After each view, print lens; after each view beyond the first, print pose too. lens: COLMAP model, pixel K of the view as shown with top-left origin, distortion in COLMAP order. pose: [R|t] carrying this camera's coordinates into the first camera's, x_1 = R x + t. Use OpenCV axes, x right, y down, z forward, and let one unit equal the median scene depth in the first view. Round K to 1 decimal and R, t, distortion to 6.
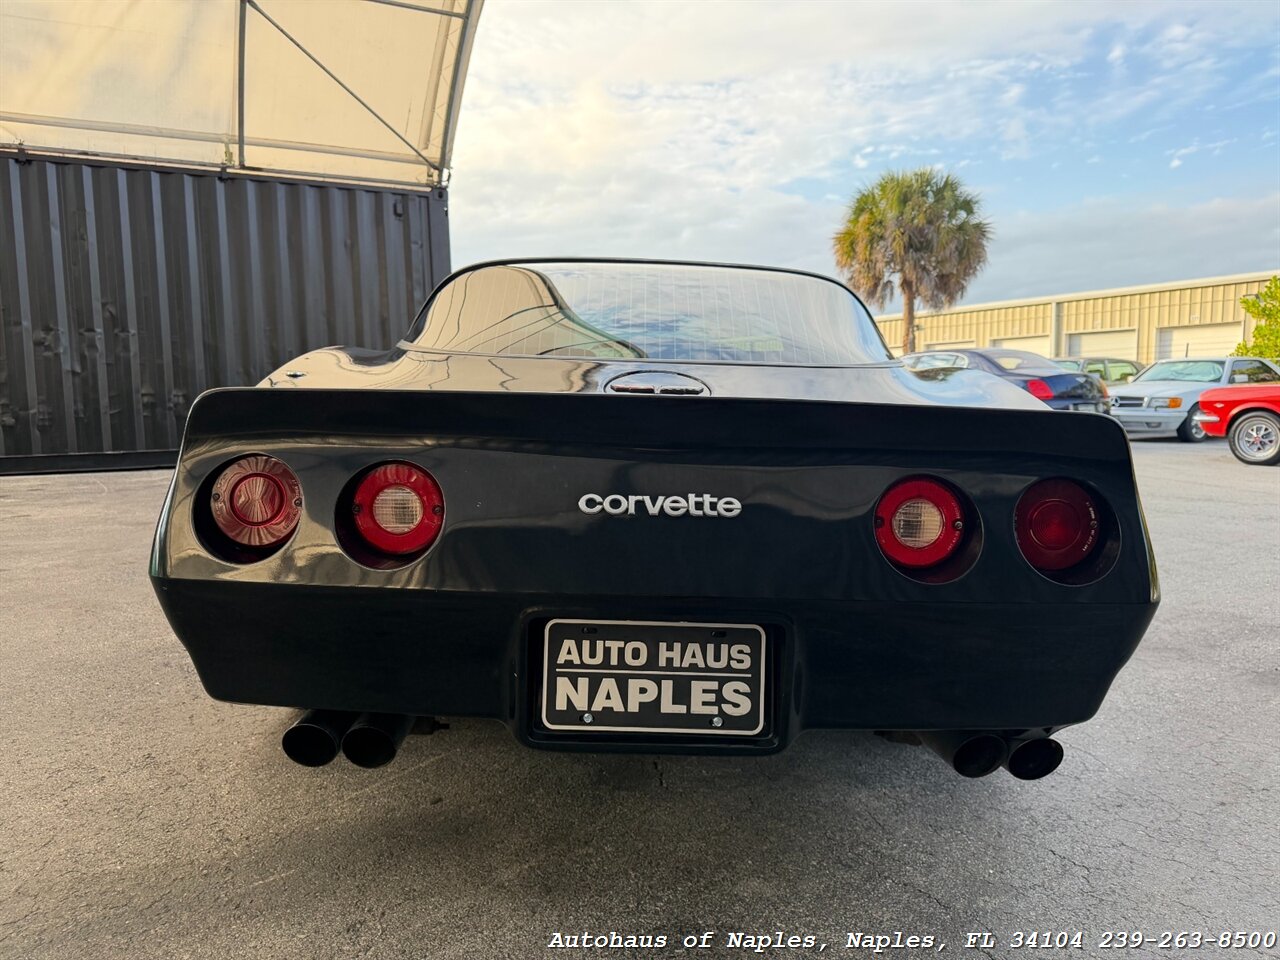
lens RADIAL K [[929.3, 0, 637.0], [0, 929.3, 479.4], [0, 0, 1]] dist [0.008330, -0.010925]
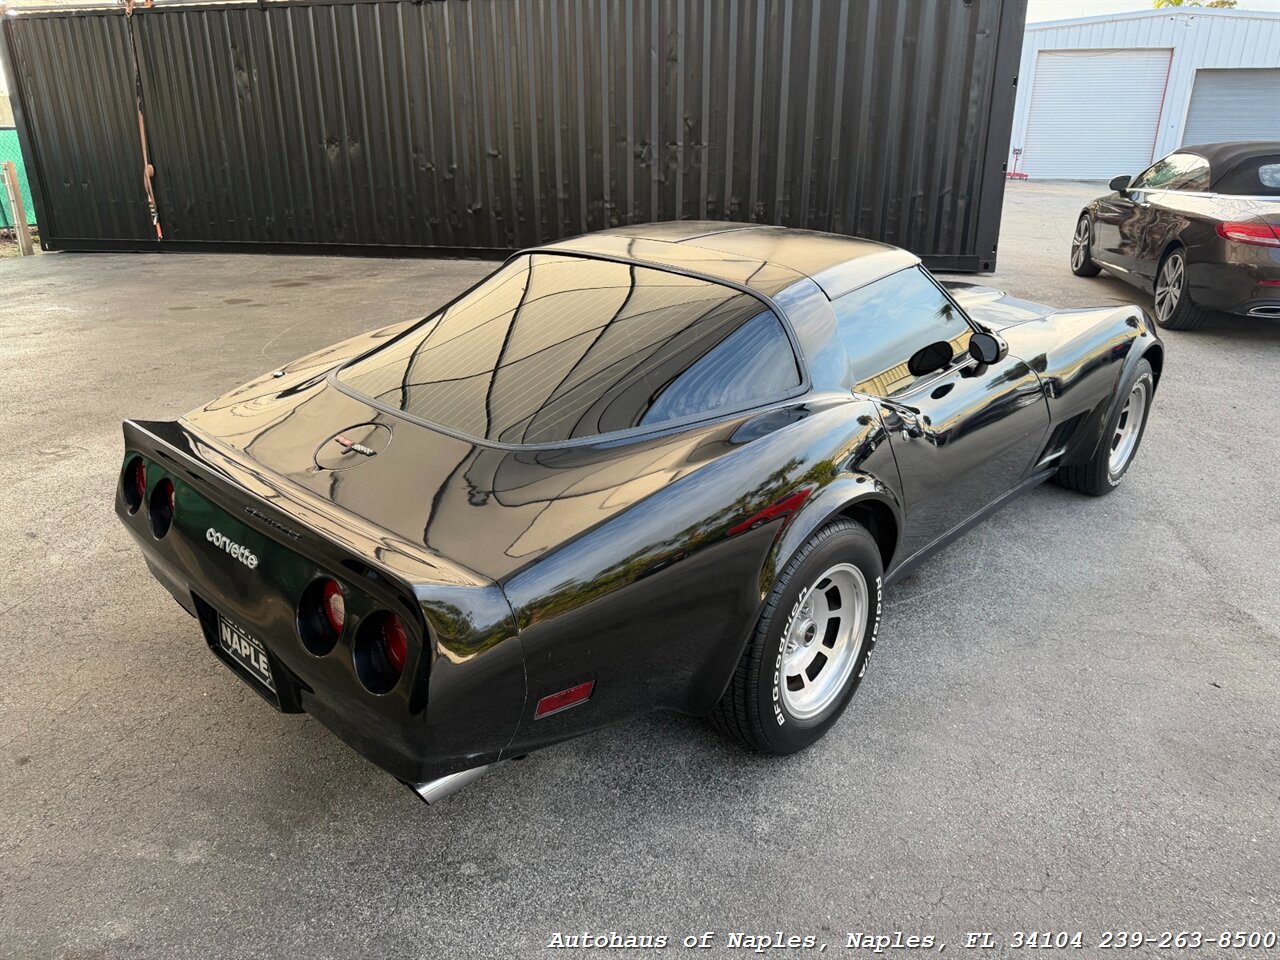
lens RADIAL K [[912.0, 0, 634.2], [0, 912.0, 489.2], [0, 0, 1]] dist [0.024870, -0.027779]
pose [[0.734247, 0.248410, -0.631802, 1.208797], [-0.064903, 0.952073, 0.298906, -0.469415], [0.675773, -0.178465, 0.715179, 0.290580]]
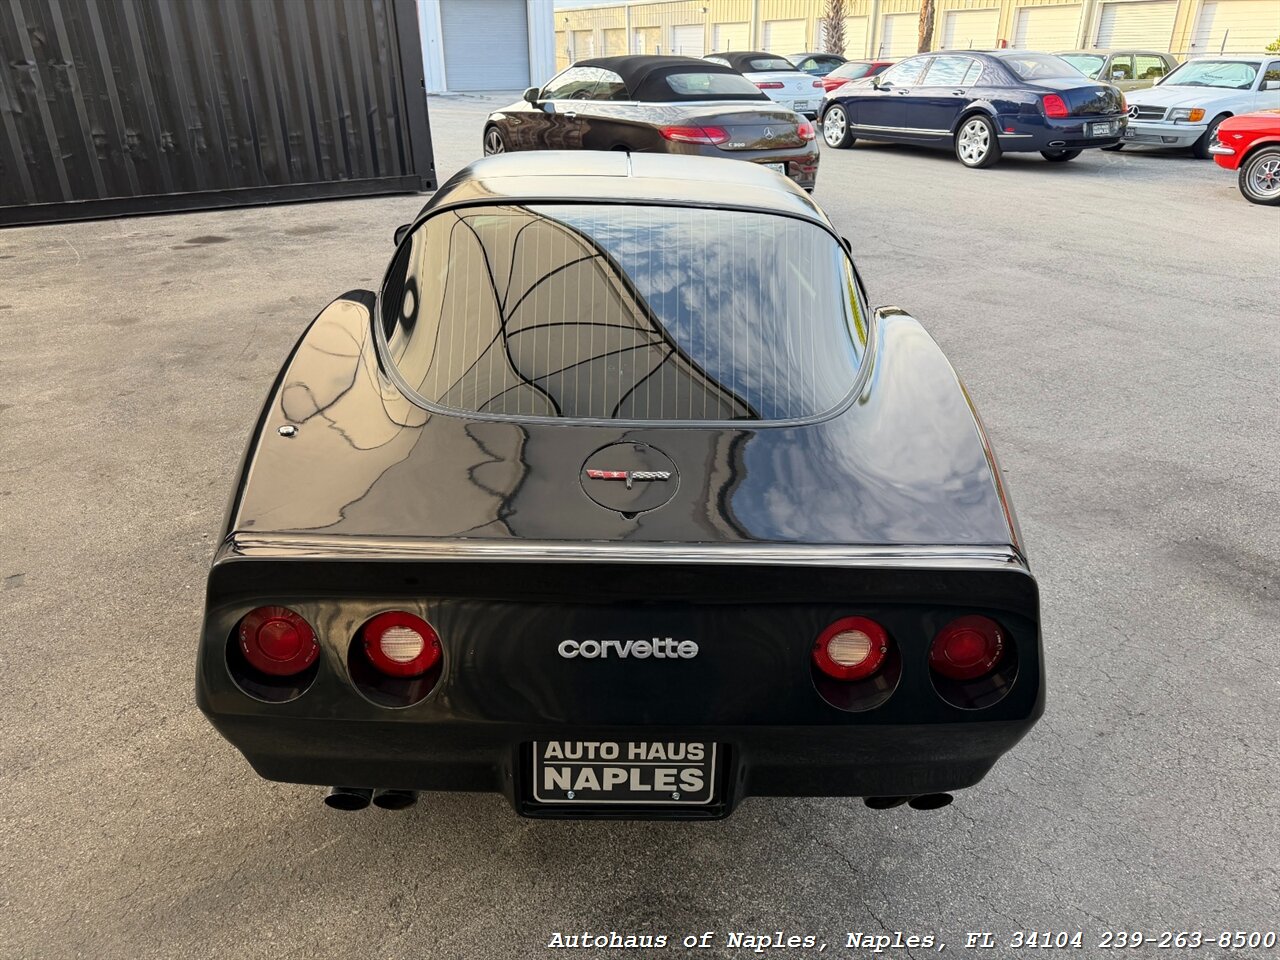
lens RADIAL K [[927.9, 0, 638.8], [0, 927.9, 487.4], [0, 0, 1]] dist [-0.000213, 0.000680]
pose [[0.999922, -0.004655, 0.011573, 0.020341], [0.000380, 0.938691, 0.344760, -0.451802], [-0.012468, -0.344729, 0.938619, -0.014836]]
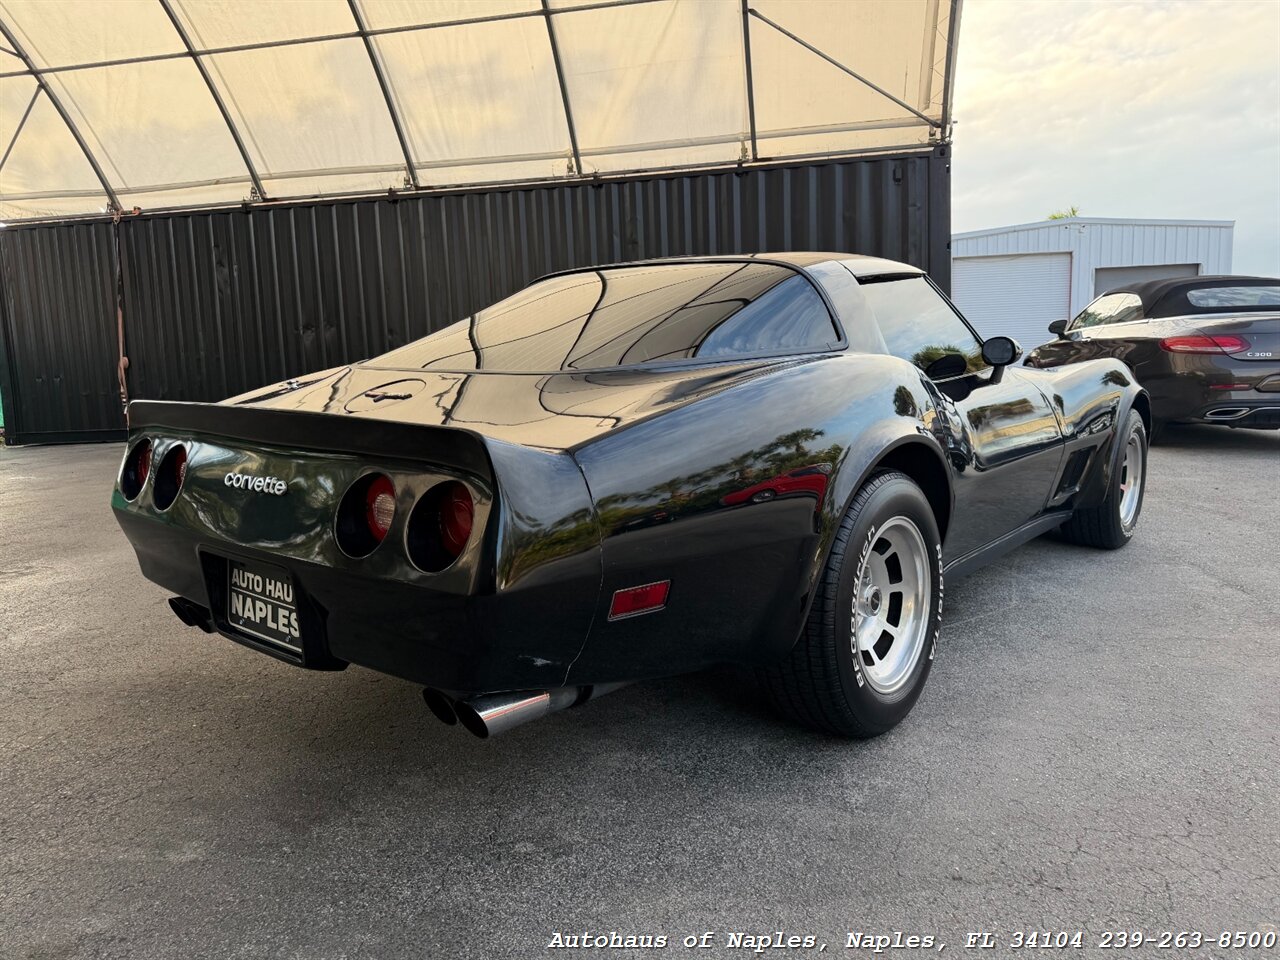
lens RADIAL K [[913.3, 0, 636.7], [0, 913.3, 481.1], [0, 0, 1]] dist [0.020945, -0.023859]
pose [[0.771789, 0.060175, -0.633025, 1.117819], [-0.026977, 0.997714, 0.061952, -0.064589], [0.635306, -0.030737, 0.771649, 0.222978]]
